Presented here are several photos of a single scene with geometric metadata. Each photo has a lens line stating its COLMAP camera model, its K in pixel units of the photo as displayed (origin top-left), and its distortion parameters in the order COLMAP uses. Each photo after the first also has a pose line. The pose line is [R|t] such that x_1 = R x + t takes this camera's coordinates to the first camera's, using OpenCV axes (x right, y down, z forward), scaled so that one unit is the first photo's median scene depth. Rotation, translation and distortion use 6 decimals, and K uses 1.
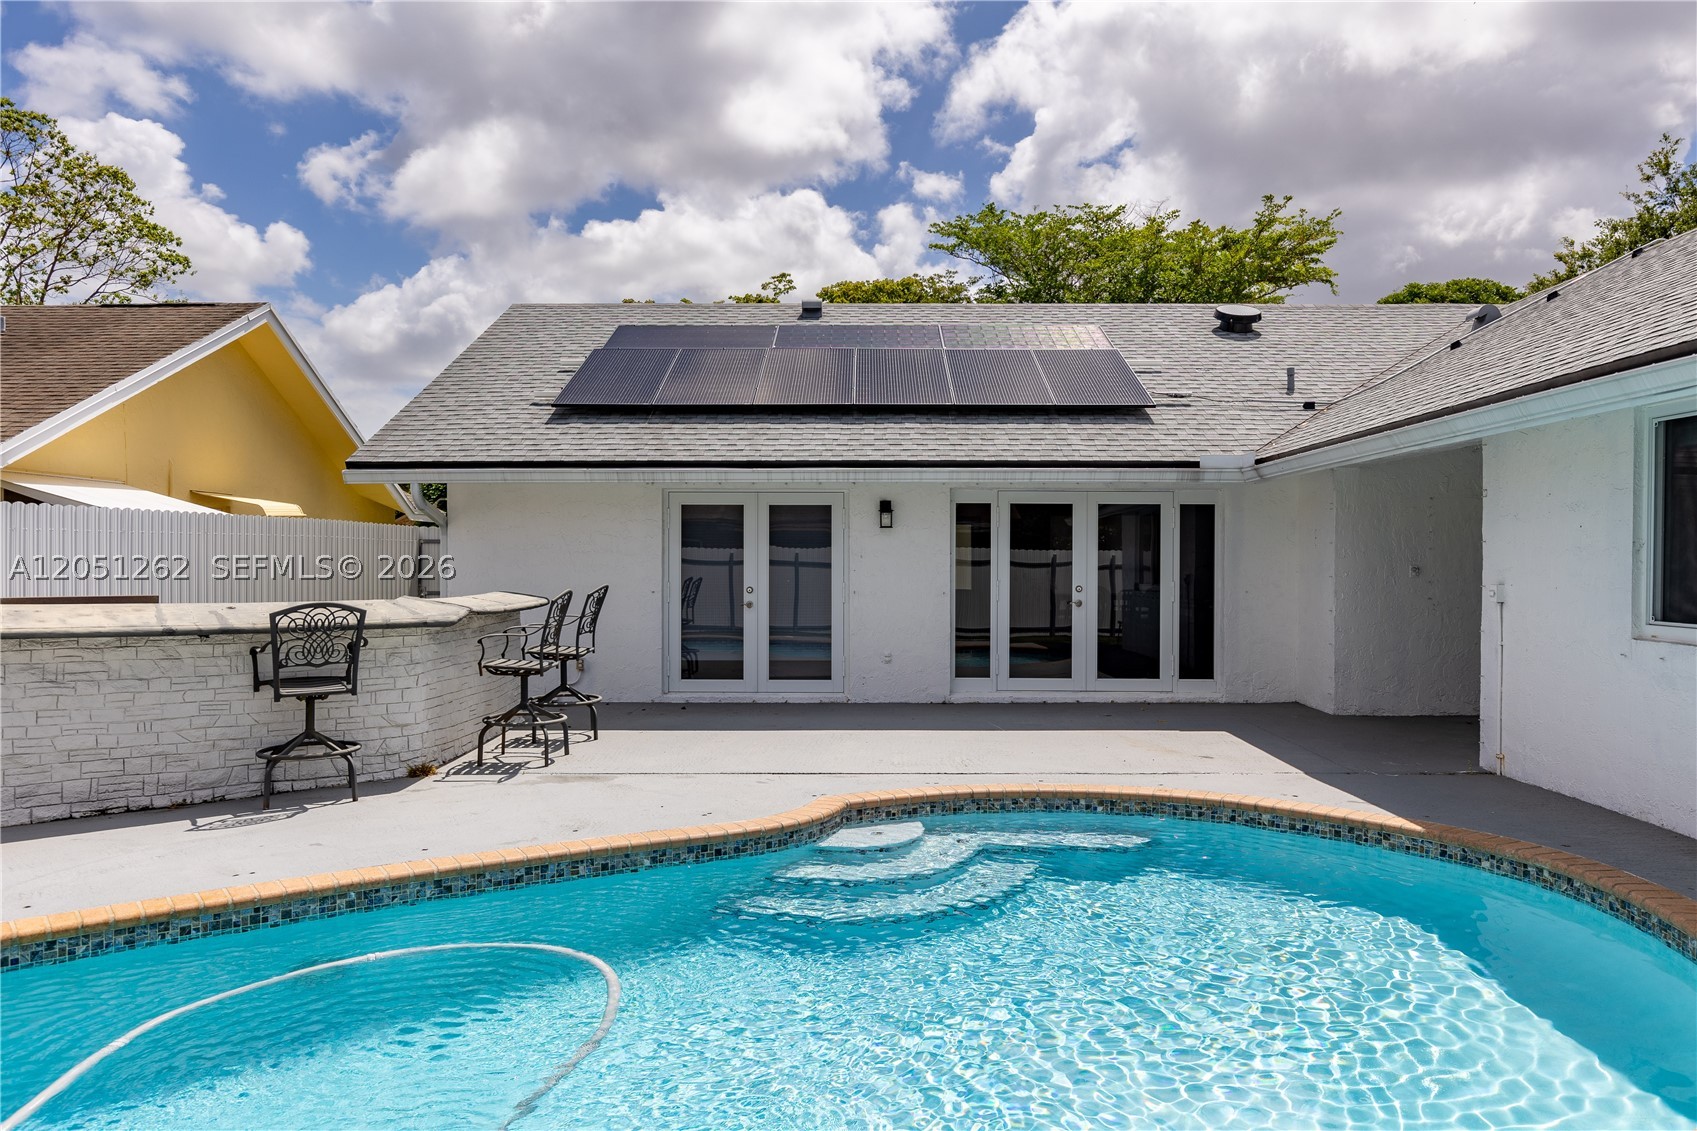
lens RADIAL K [[1118.4, 0, 848.5], [0, 1118.4, 565.5], [0, 0, 1]] dist [-0.009818, 0.001006]
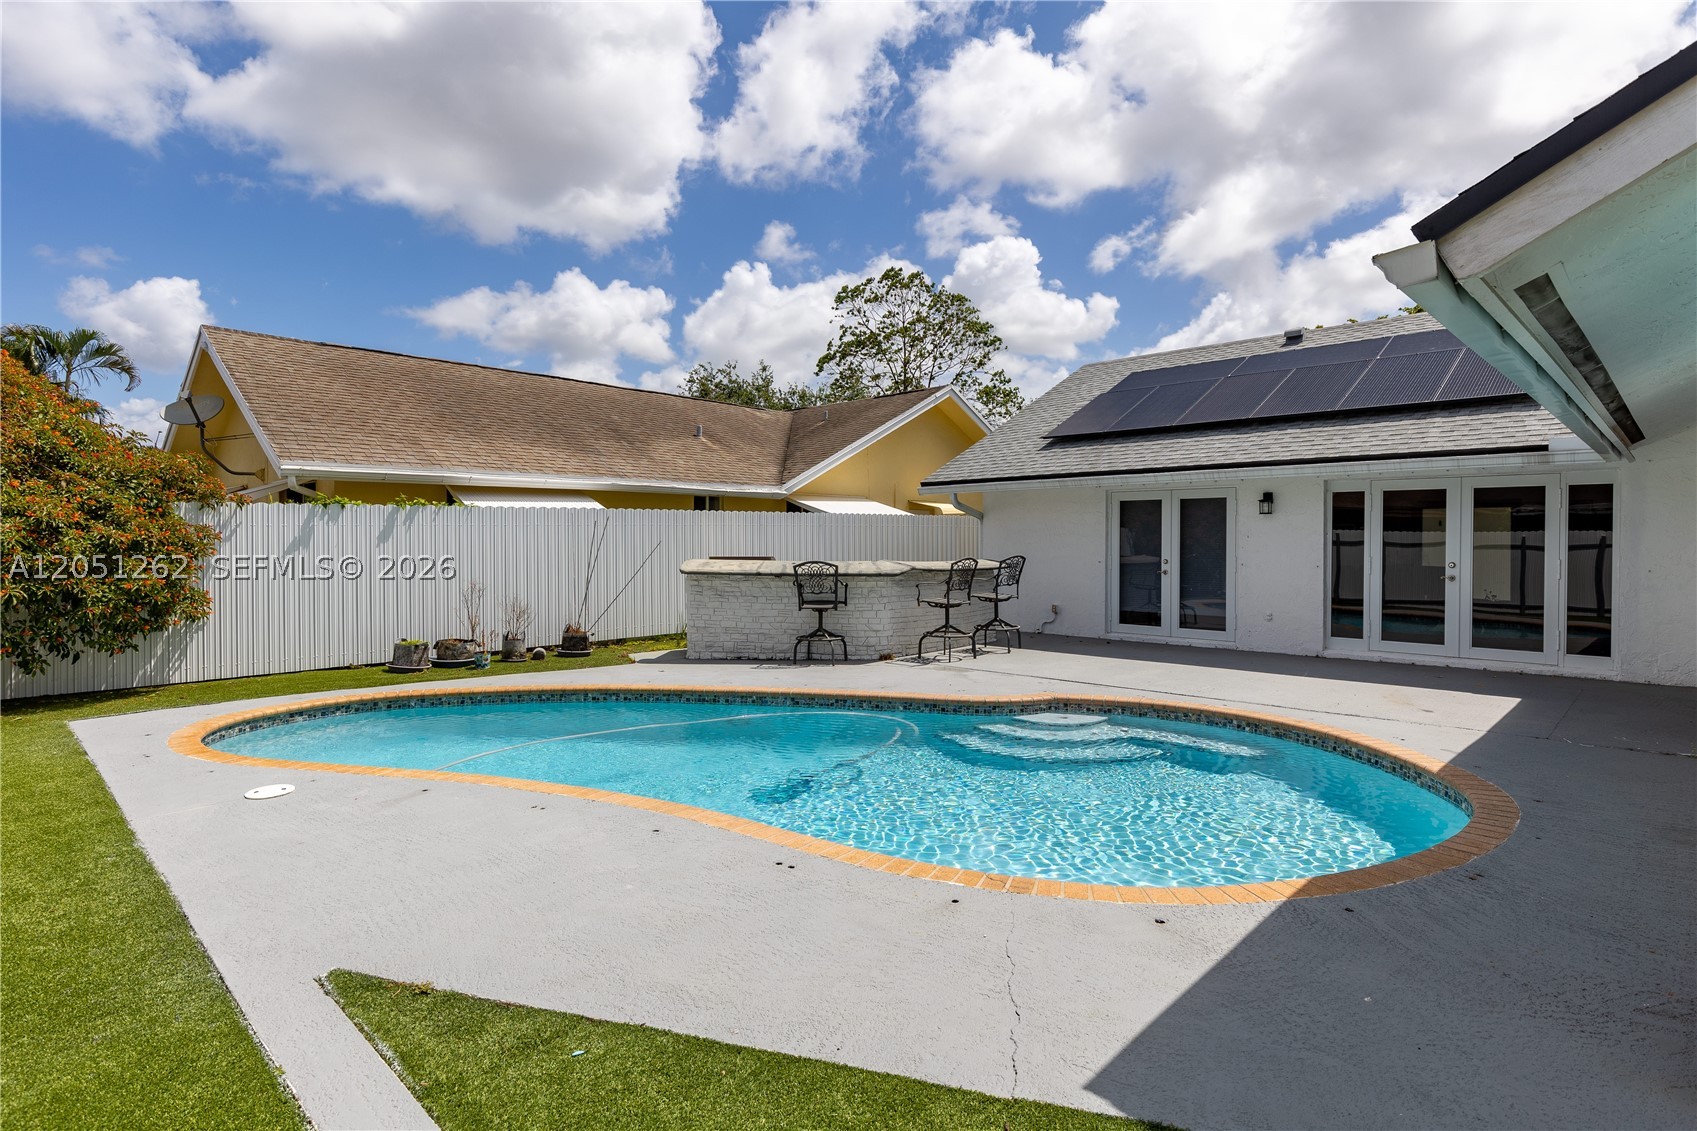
lens RADIAL K [[864.1, 0, 848.5], [0, 864.1, 565.5], [0, 0, 1]] dist [-0.003756, 0.000127]
pose [[0.732364, 0.020480, -0.680605, 0.384309], [-0.003444, 0.999646, 0.026375, 0.000603], [0.680904, -0.016972, 0.732176, -0.039114]]
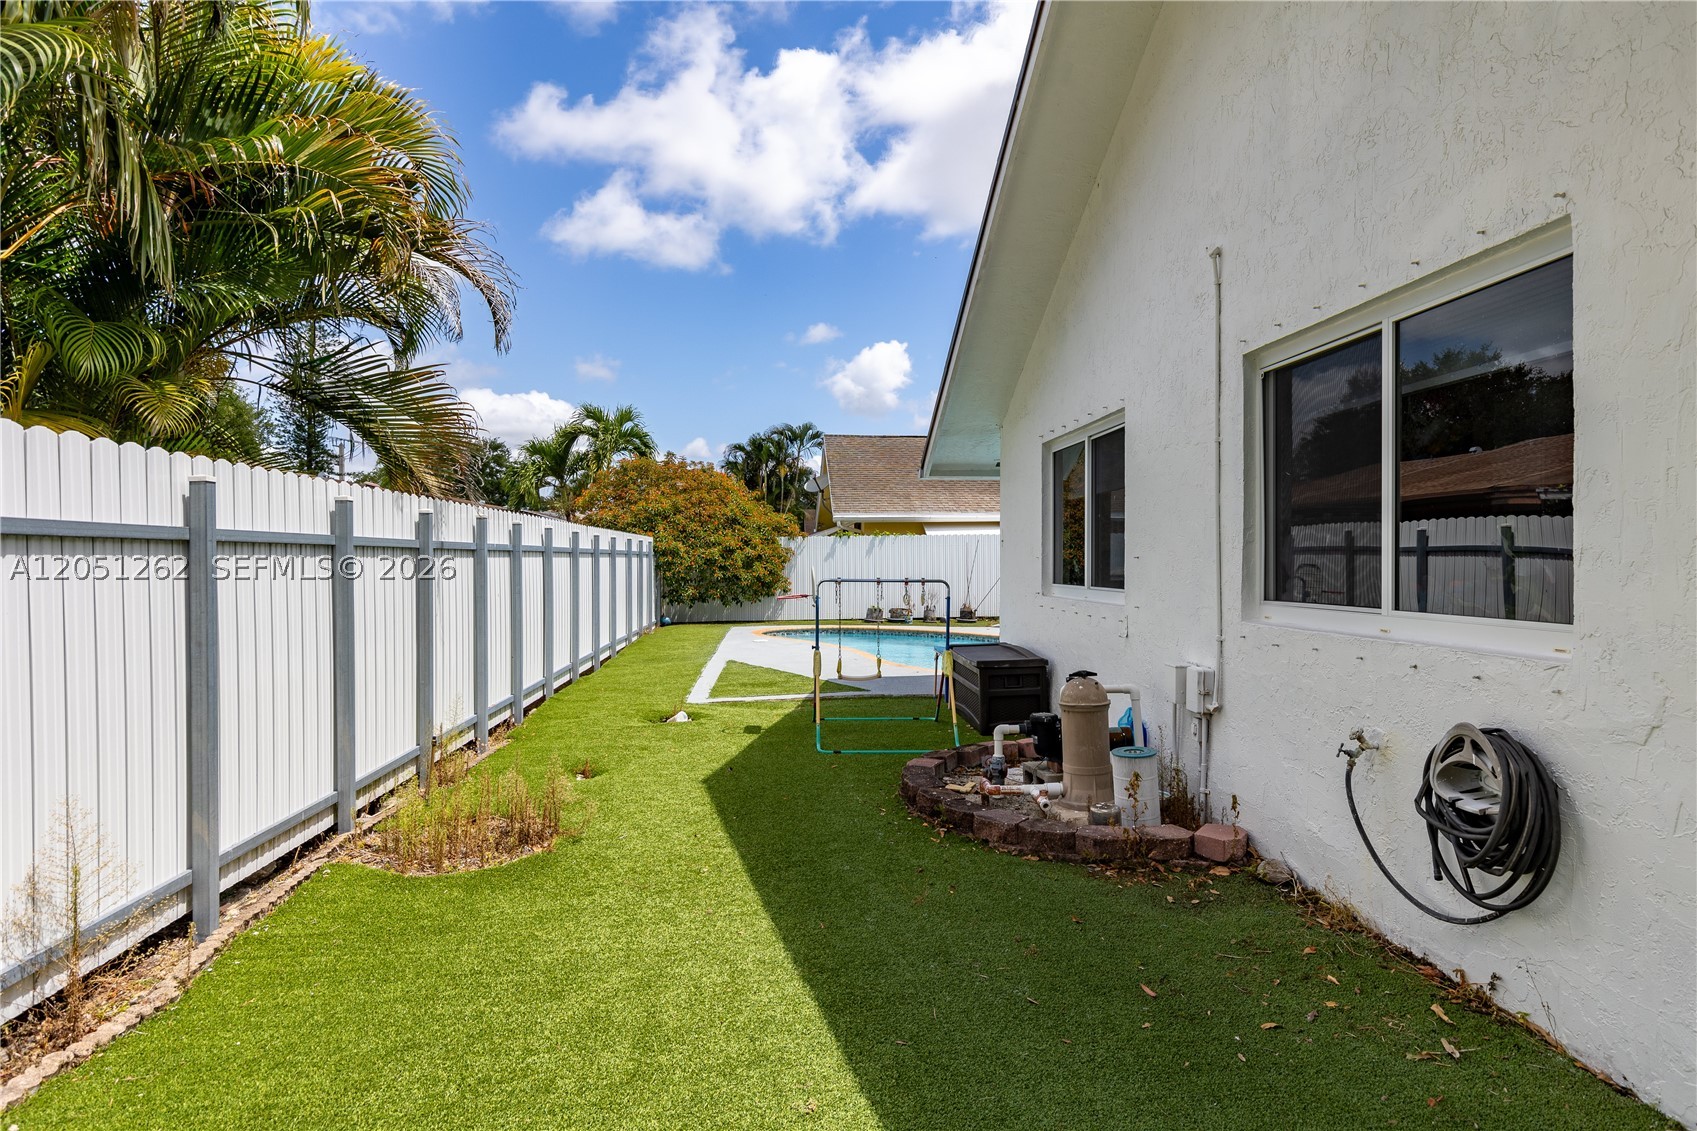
lens RADIAL K [[946.6, 0, 848.5], [0, 946.6, 565.5], [0, 0, 1]] dist [0.008064, 0.001368]
pose [[0.086929, 0.007163, -0.996189, 1.346112], [-0.000603, 0.999974, 0.007137, 0.009047], [0.996214, -0.000020, 0.086931, 0.099556]]
